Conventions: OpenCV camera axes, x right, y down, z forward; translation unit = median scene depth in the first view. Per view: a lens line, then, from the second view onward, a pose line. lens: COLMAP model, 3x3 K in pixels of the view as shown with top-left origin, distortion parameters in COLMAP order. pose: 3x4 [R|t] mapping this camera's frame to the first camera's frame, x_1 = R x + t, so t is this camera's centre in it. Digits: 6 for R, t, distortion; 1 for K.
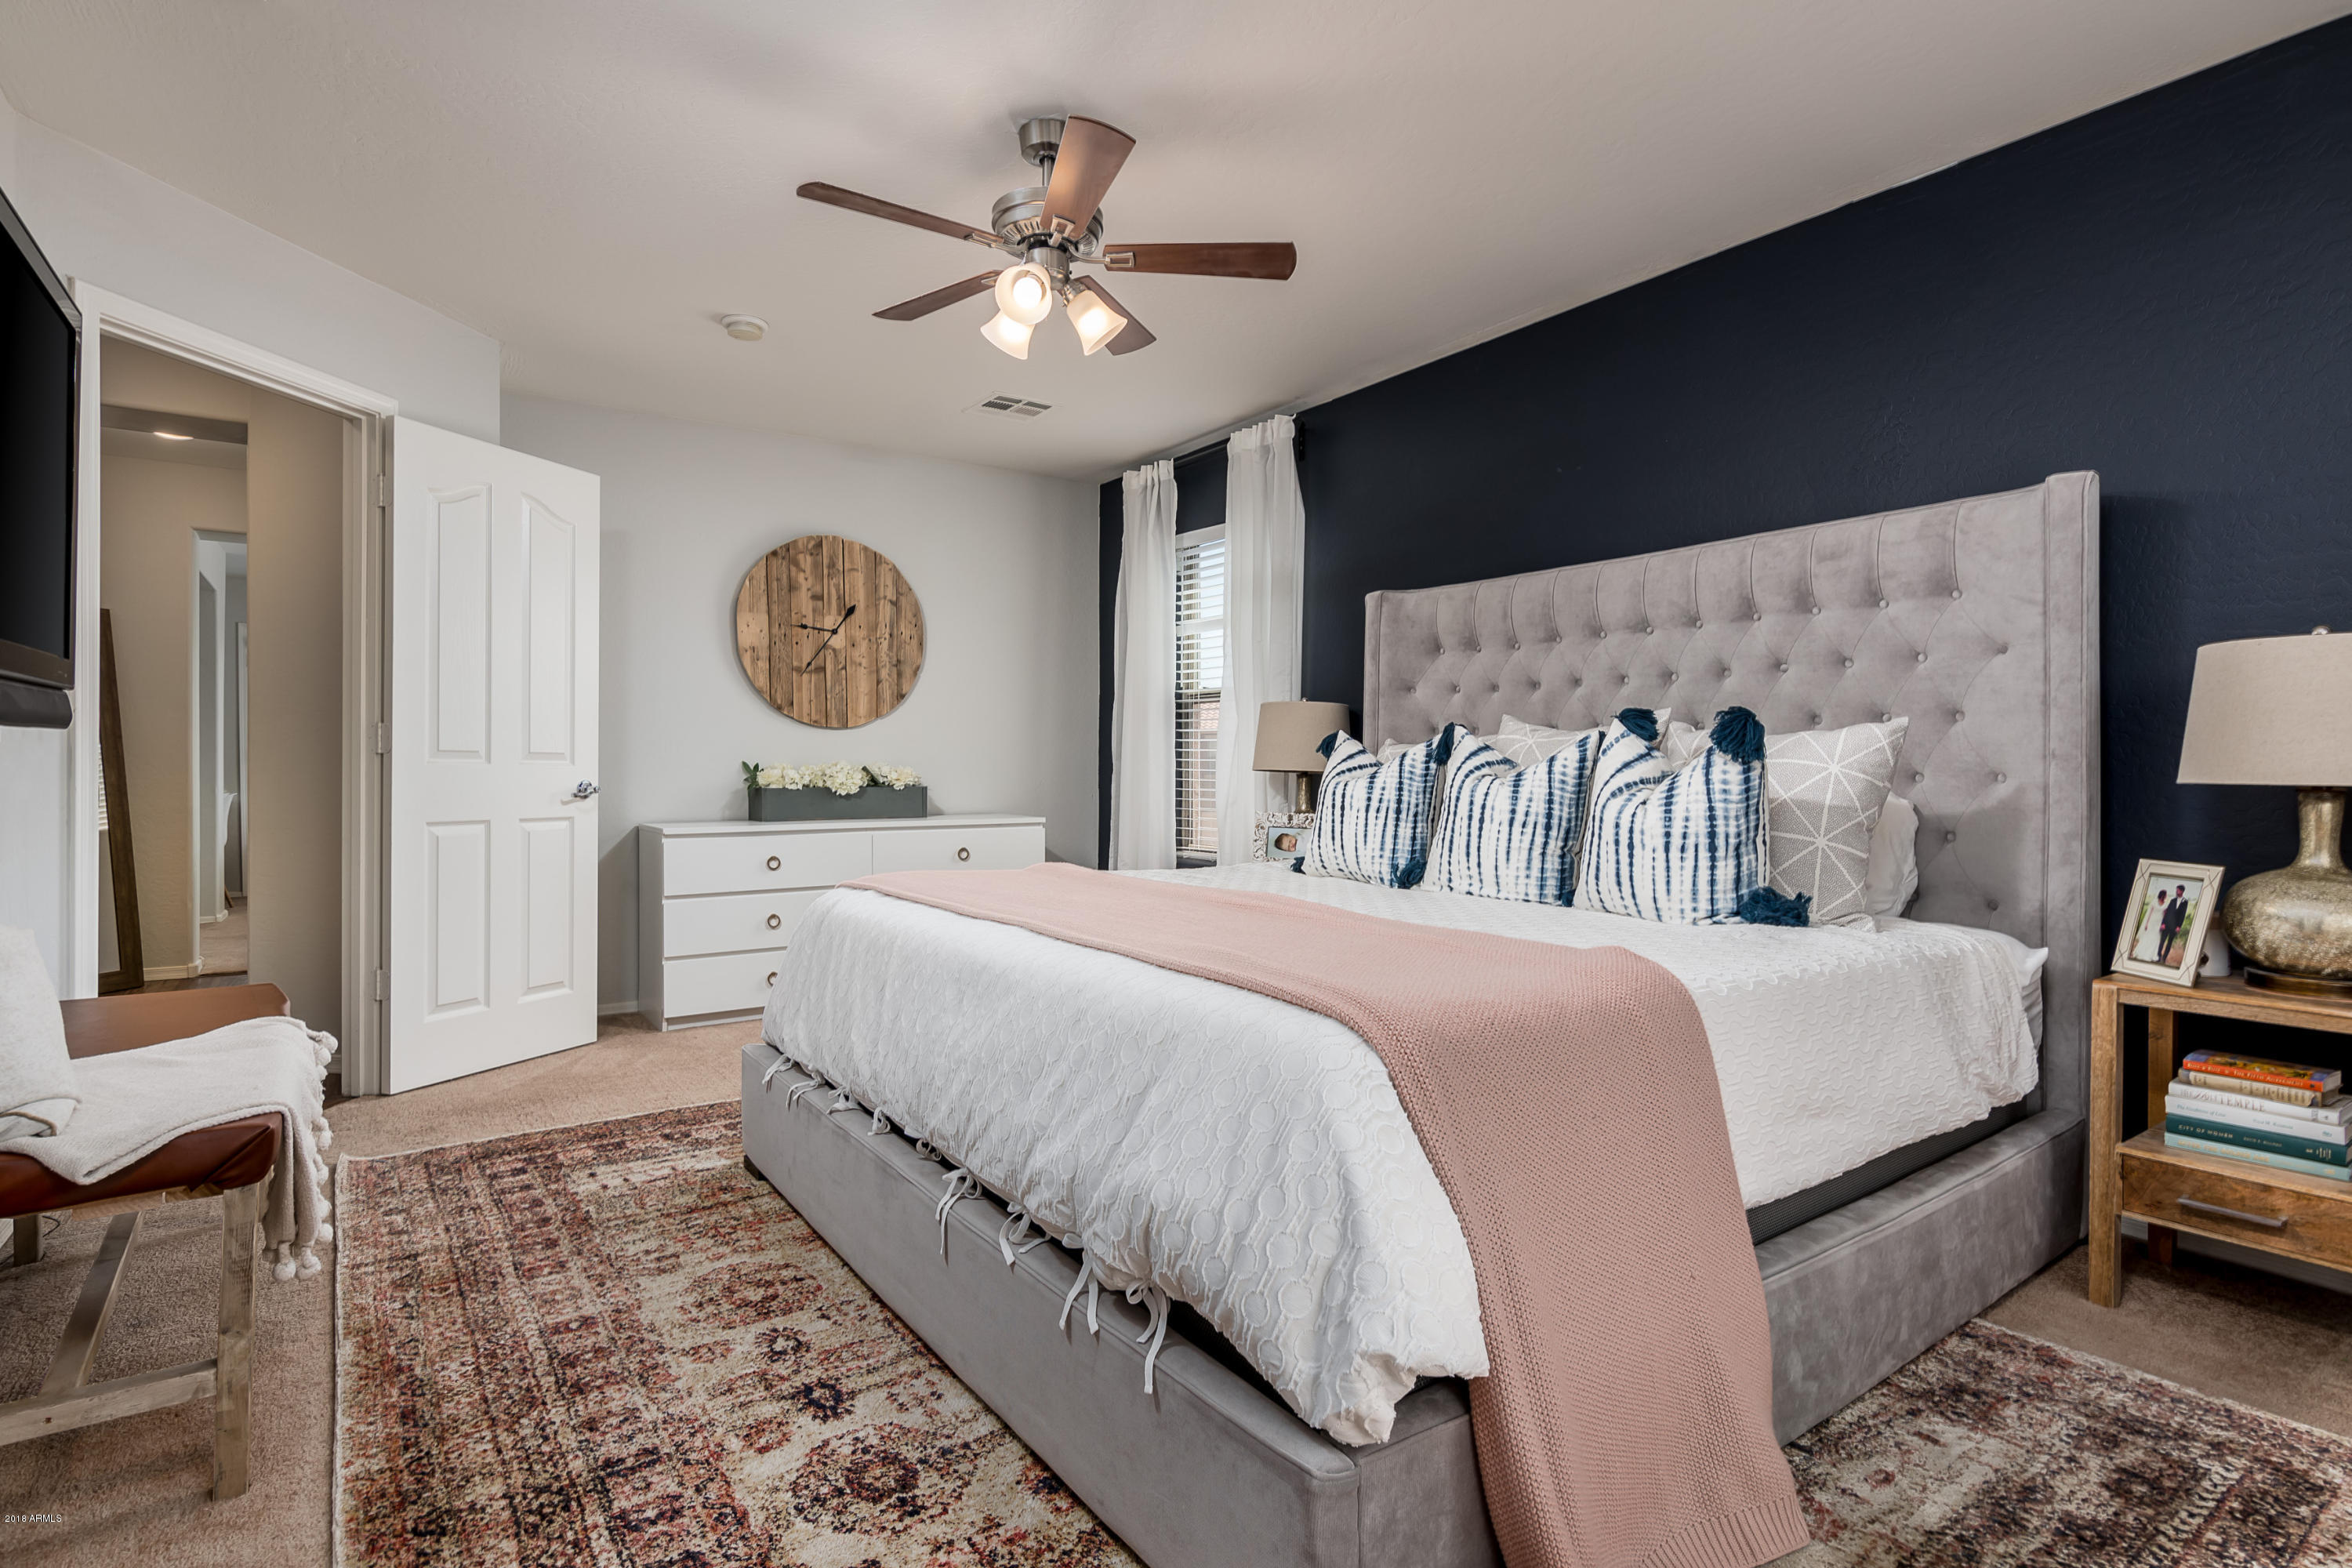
lens RADIAL K [[1180.6, 0, 1166.8], [0, 1180.6, 781.6], [0, 0, 1]] dist [0.001986, 0.004080]
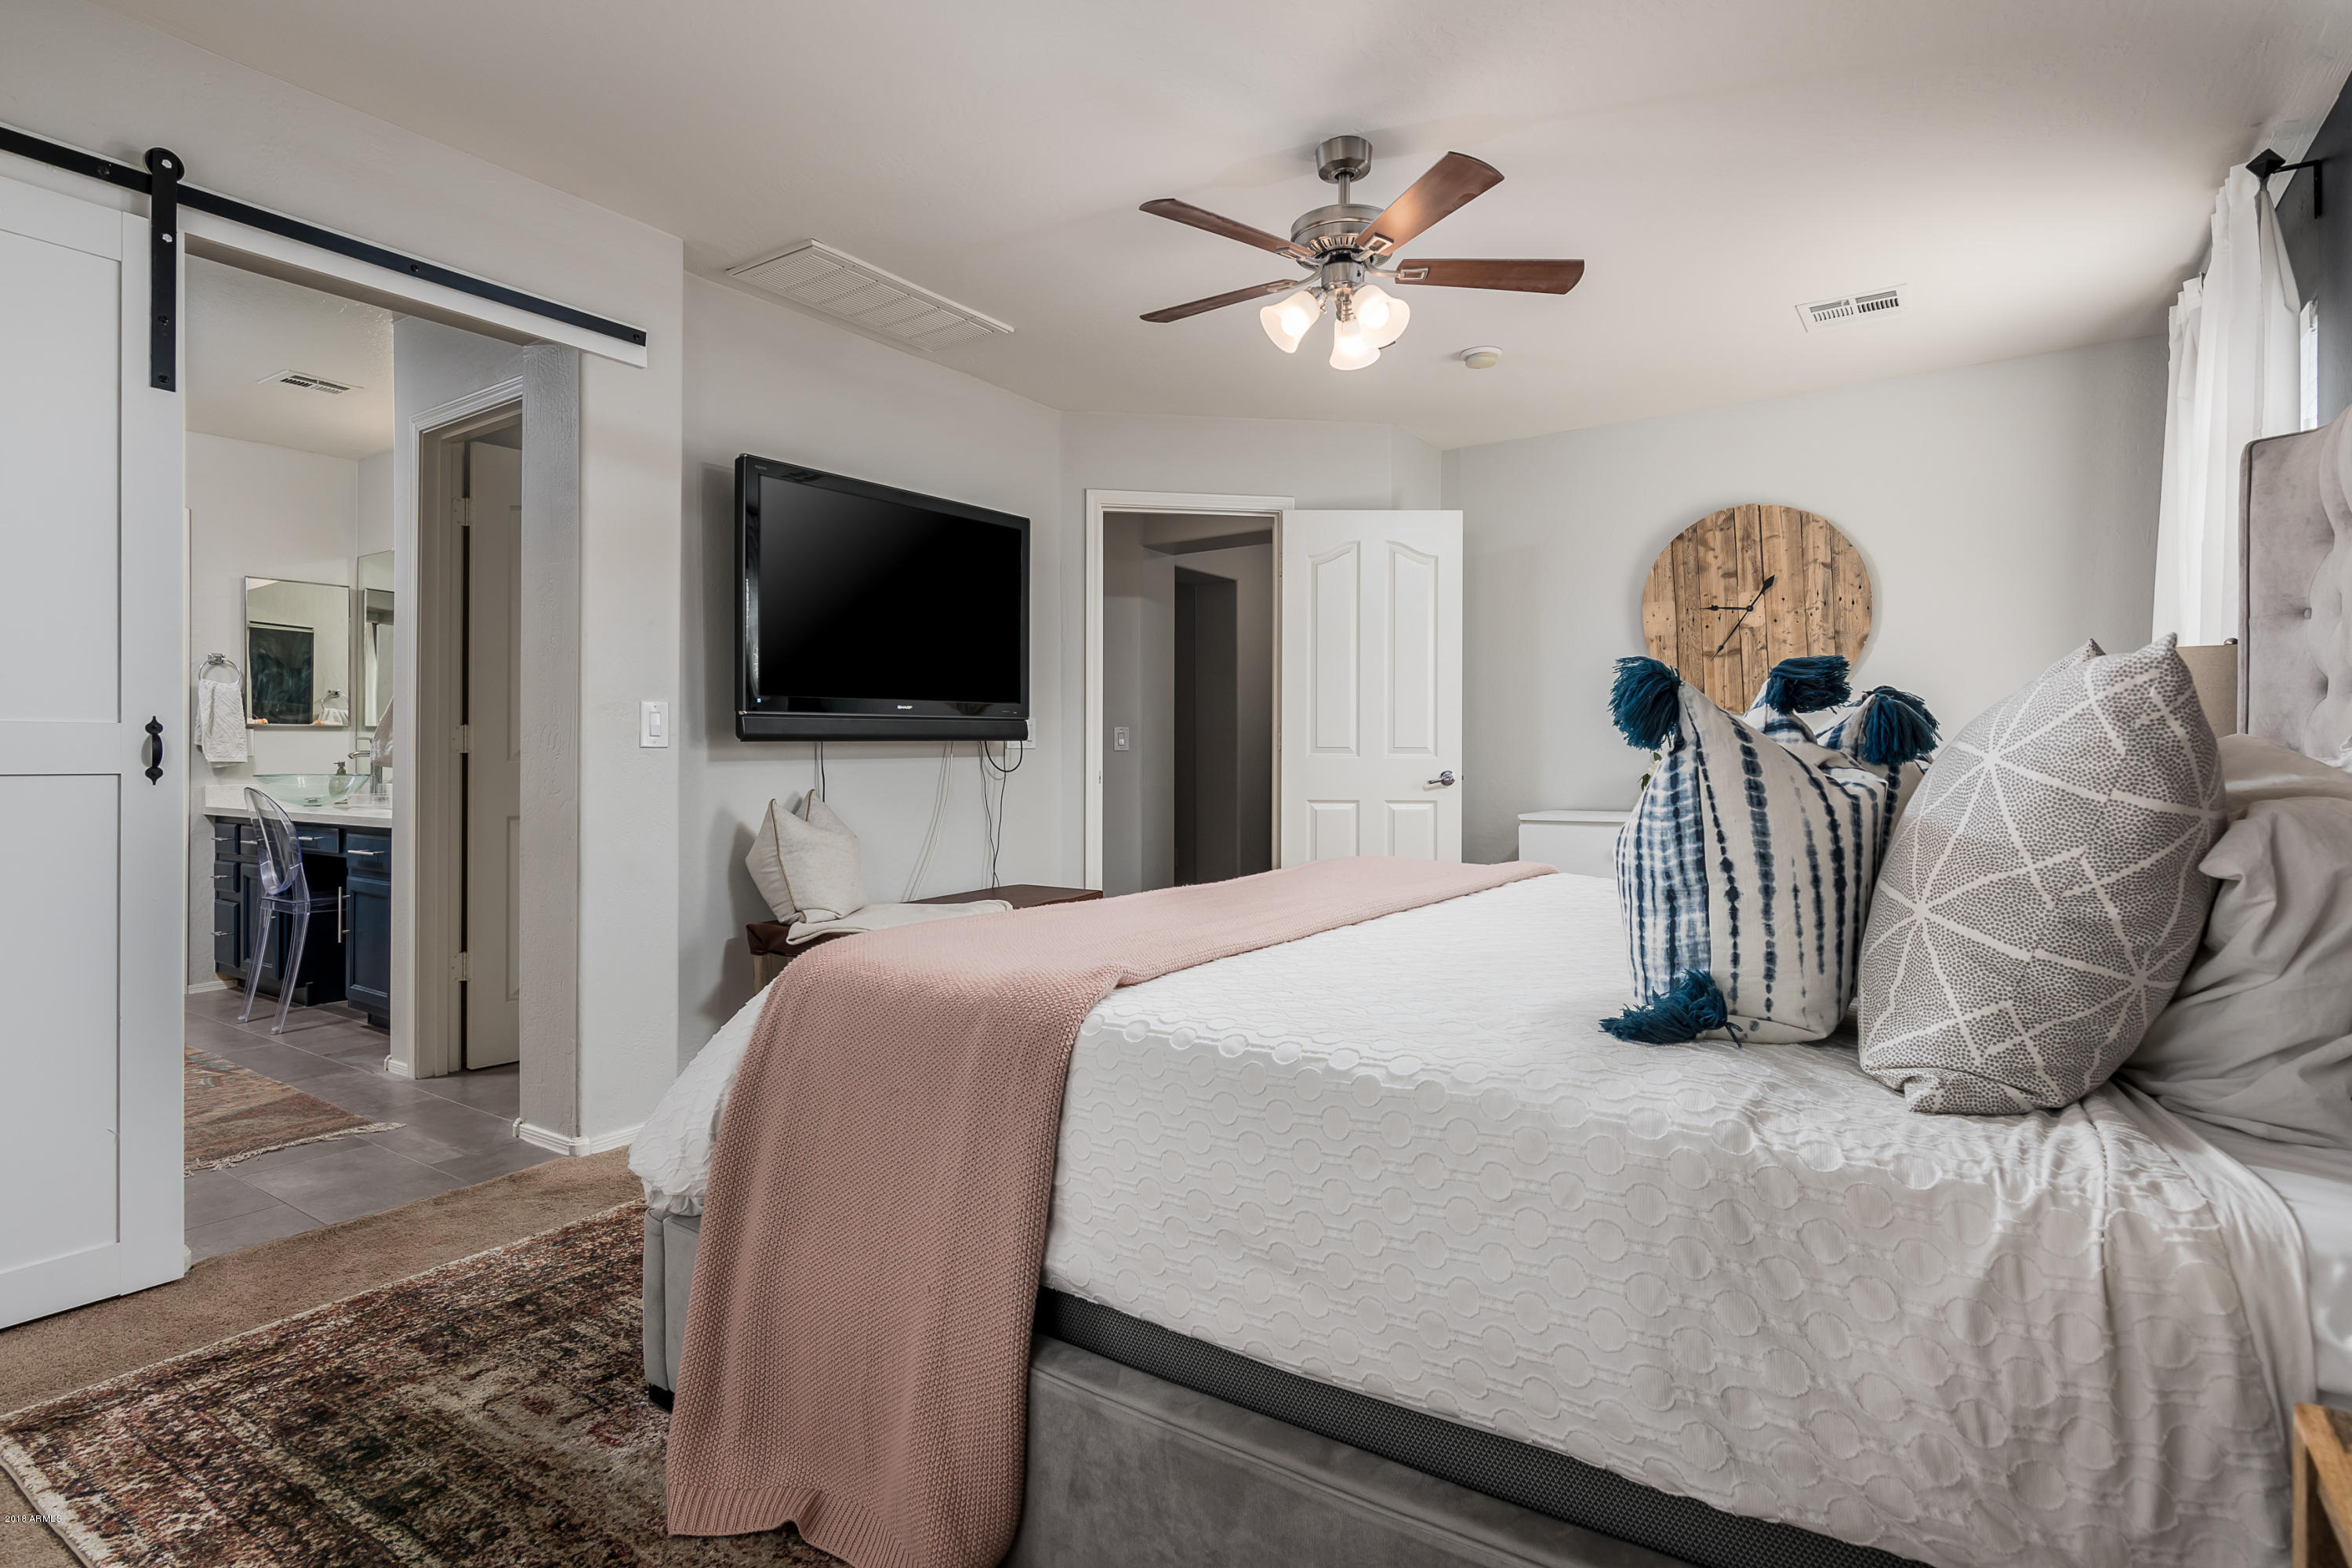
lens RADIAL K [[1180.6, 0, 1155.0], [0, 1180.6, 767.3], [0, 0, 1]] dist [0.001986, 0.004080]
pose [[0.360154, 0.003483, -0.932886, 0.415039], [-0.005726, 0.999982, 0.001524, -0.003155], [0.932875, 0.004793, 0.360168, 0.247248]]
